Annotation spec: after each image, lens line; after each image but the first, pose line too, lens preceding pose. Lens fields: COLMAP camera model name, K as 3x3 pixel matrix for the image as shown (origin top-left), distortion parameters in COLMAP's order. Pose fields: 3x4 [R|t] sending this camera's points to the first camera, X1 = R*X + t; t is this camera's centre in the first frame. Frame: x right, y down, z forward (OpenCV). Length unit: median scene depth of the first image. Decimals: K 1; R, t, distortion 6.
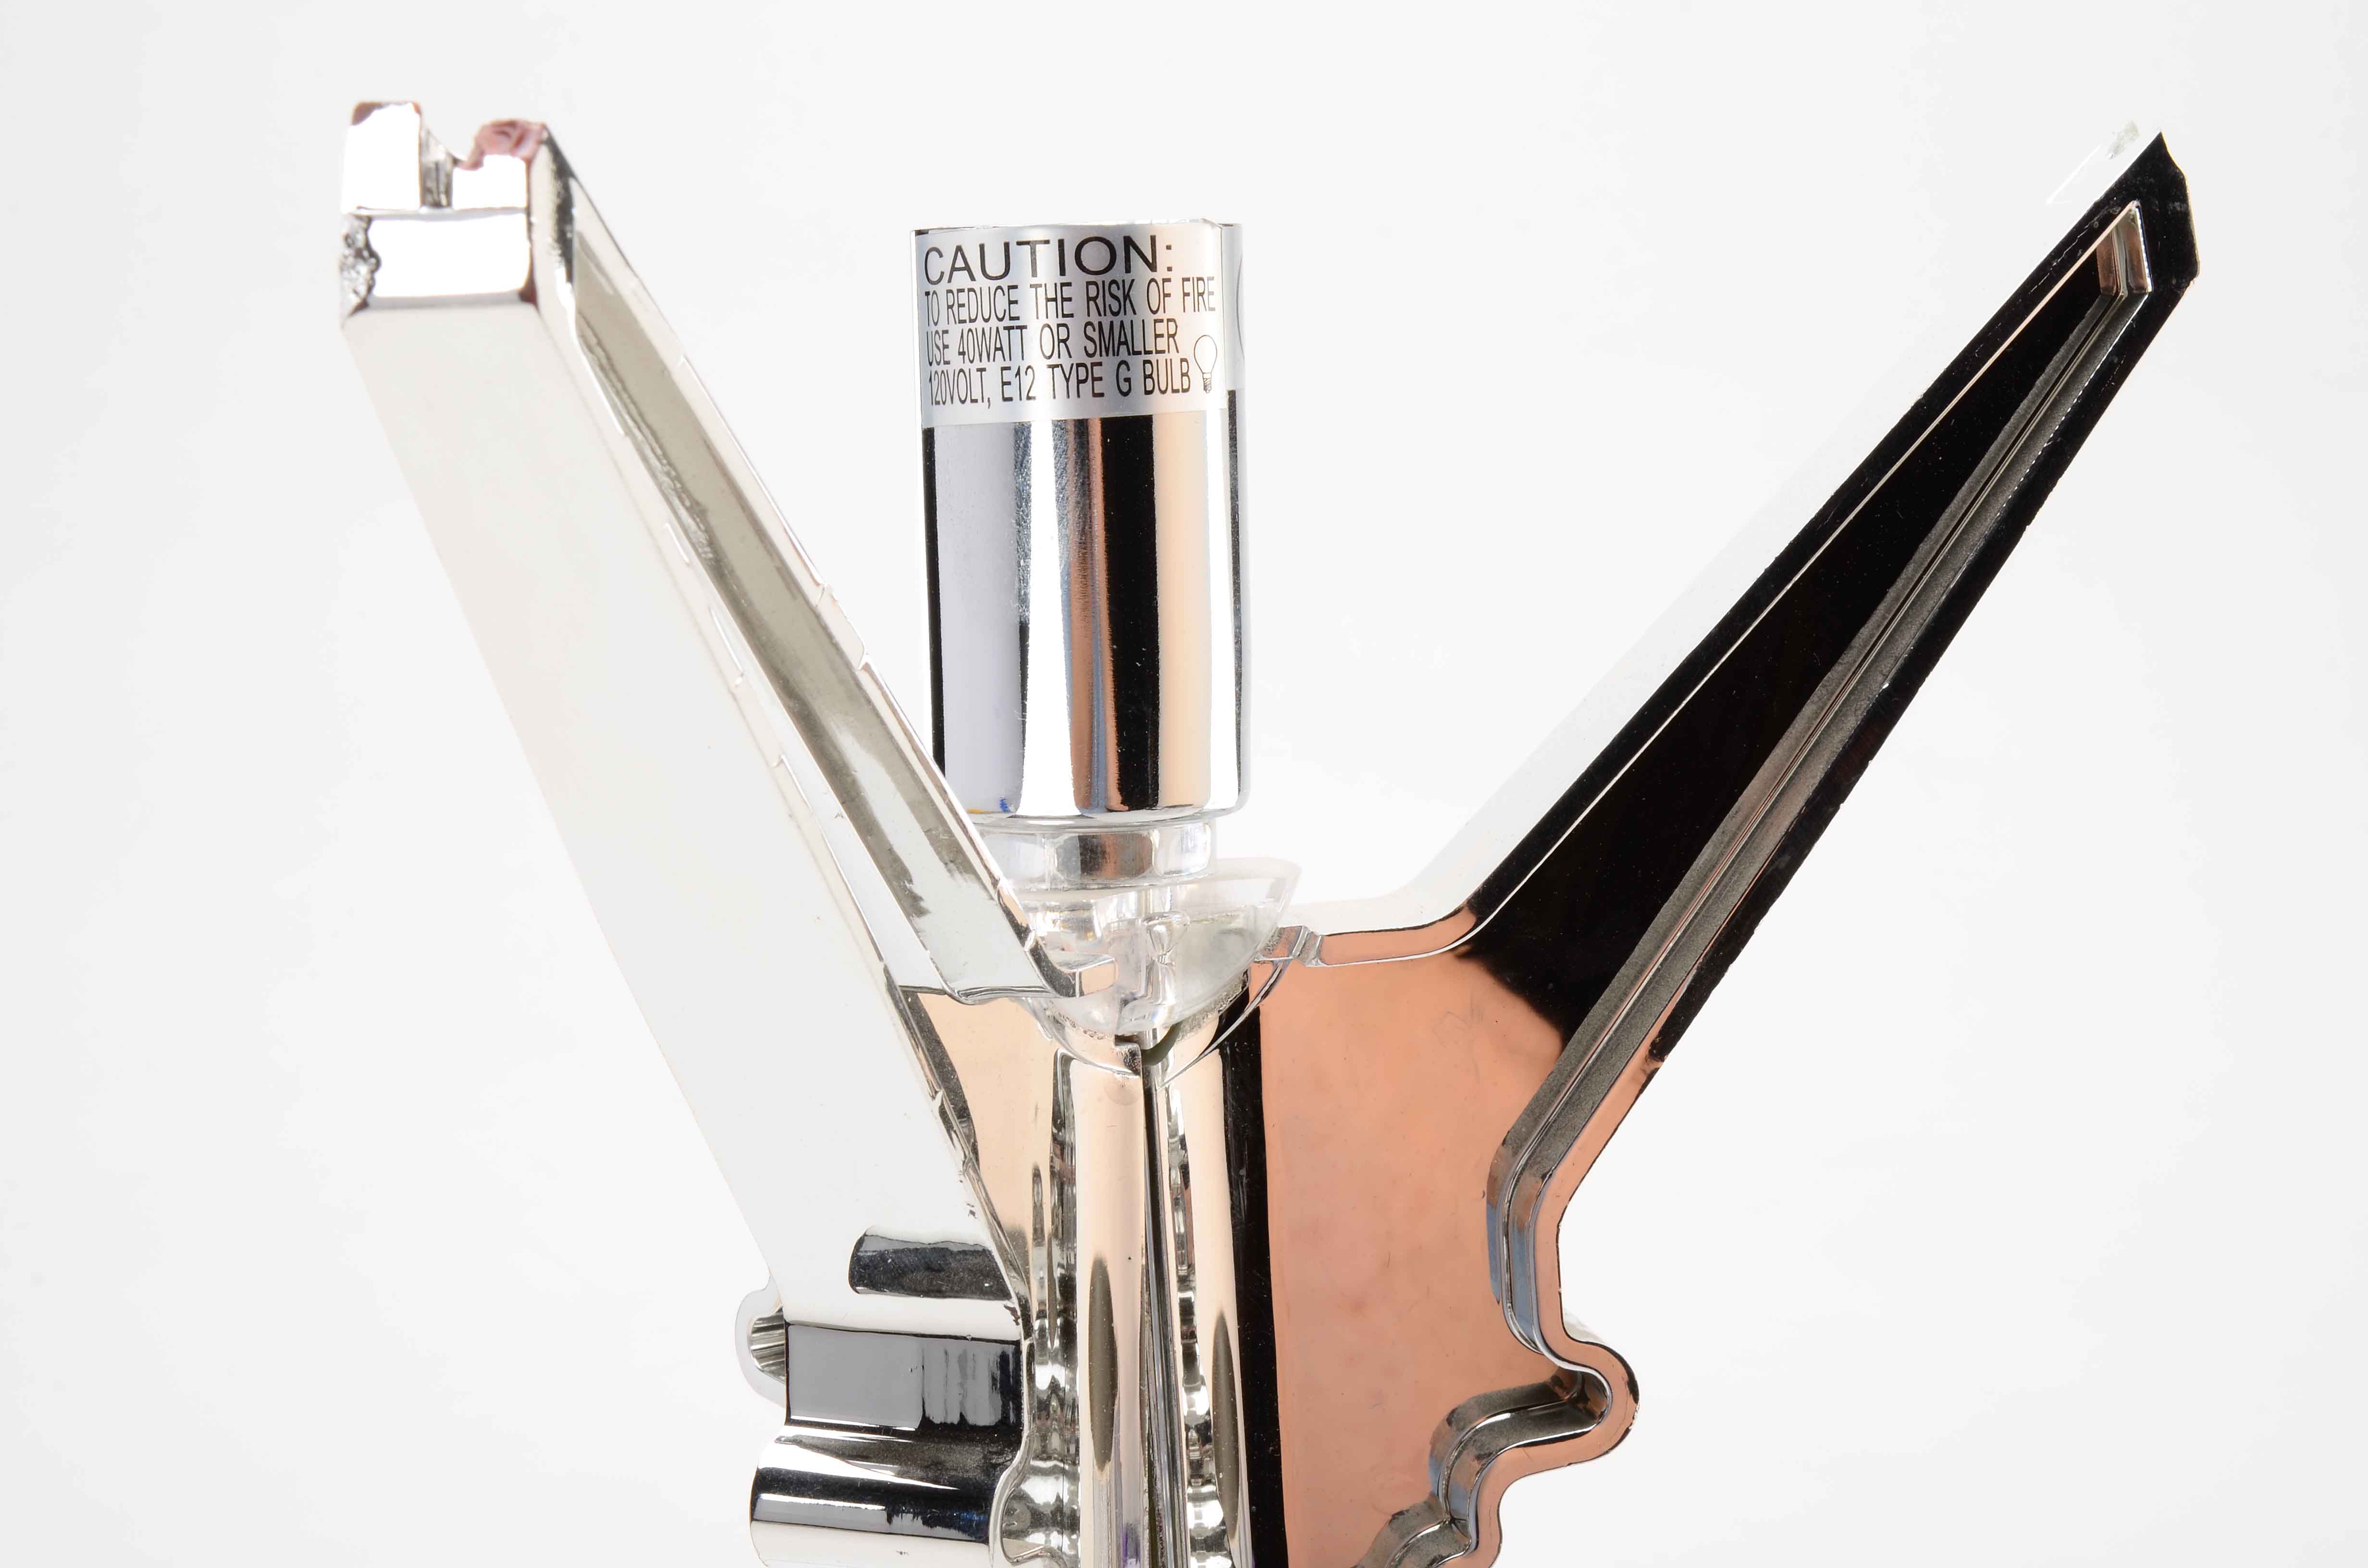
lens RADIAL K [[4603.6, 0, 1184.0], [0, 4603.6, 784.0], [0, 0, 1]] dist [0.041847, 0.002690]
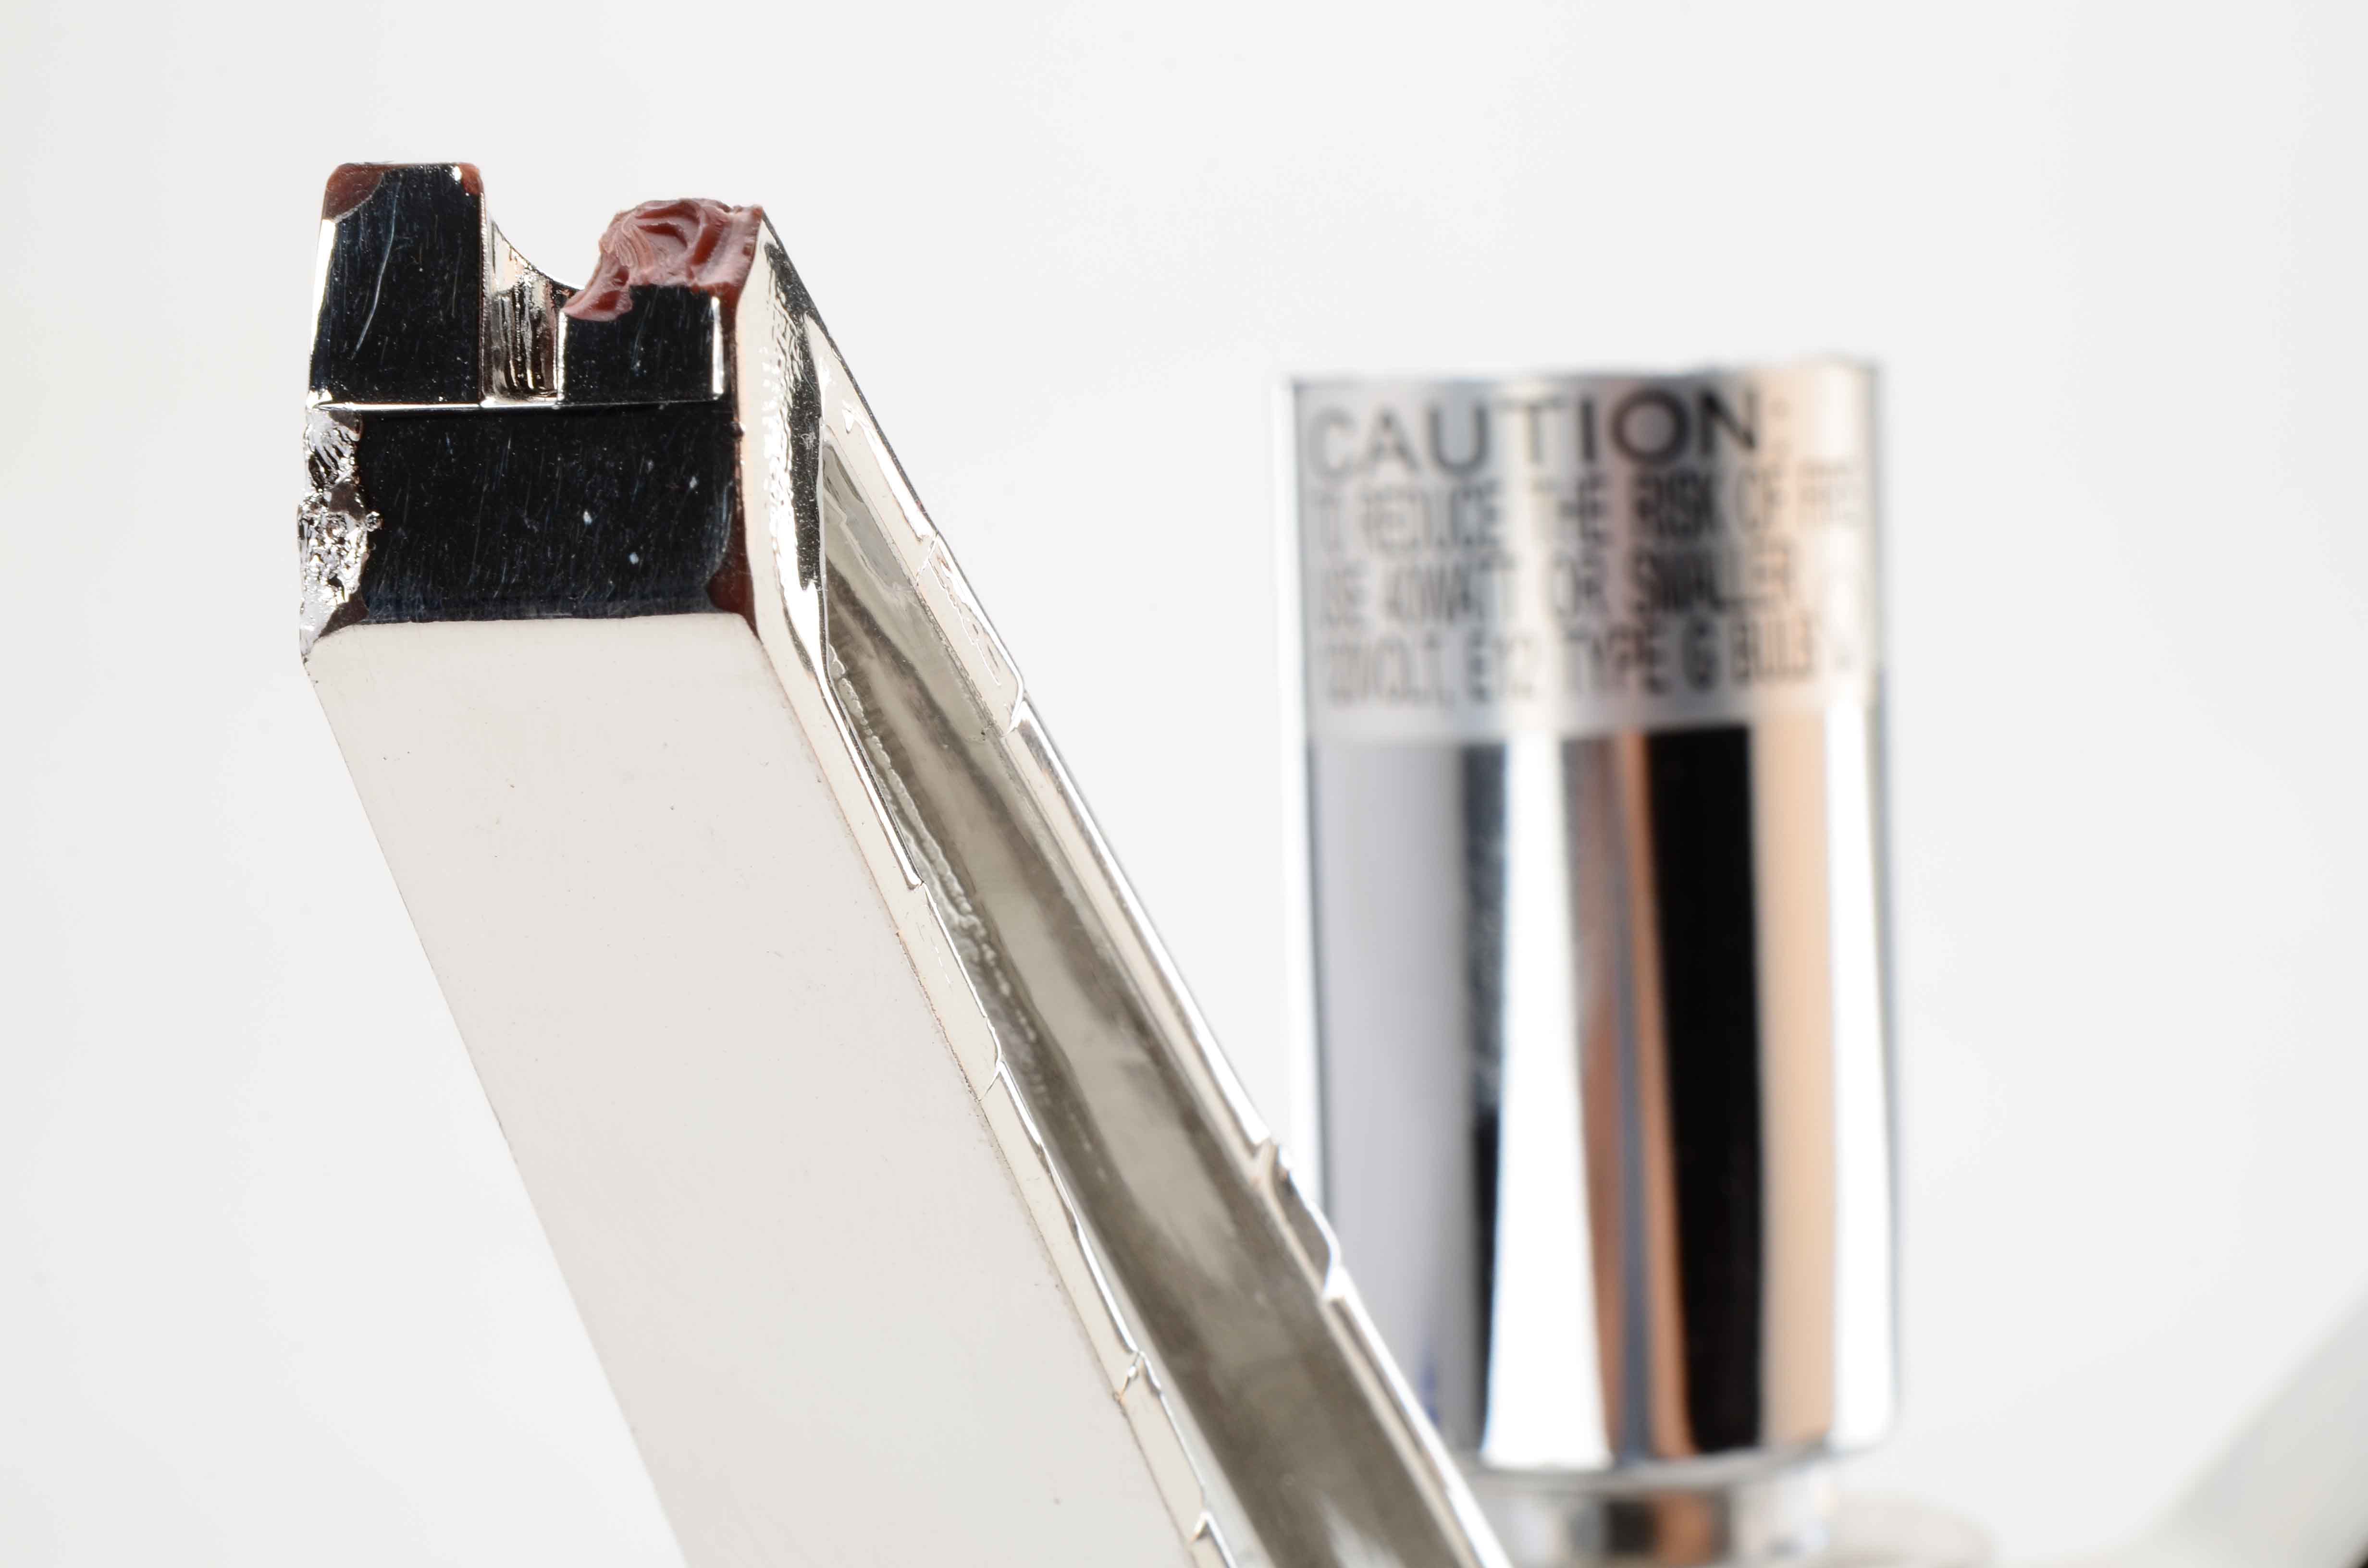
lens RADIAL K [[5639.5, 0, 1184.0], [0, 5639.5, 784.0], [0, 0, 1]] dist [0.020920, 0.109804]
pose [[0.999911, -0.010676, 0.007960, -0.078229], [0.010920, 0.999452, -0.031242, -0.053224], [-0.007623, 0.031326, 0.999480, 0.346063]]
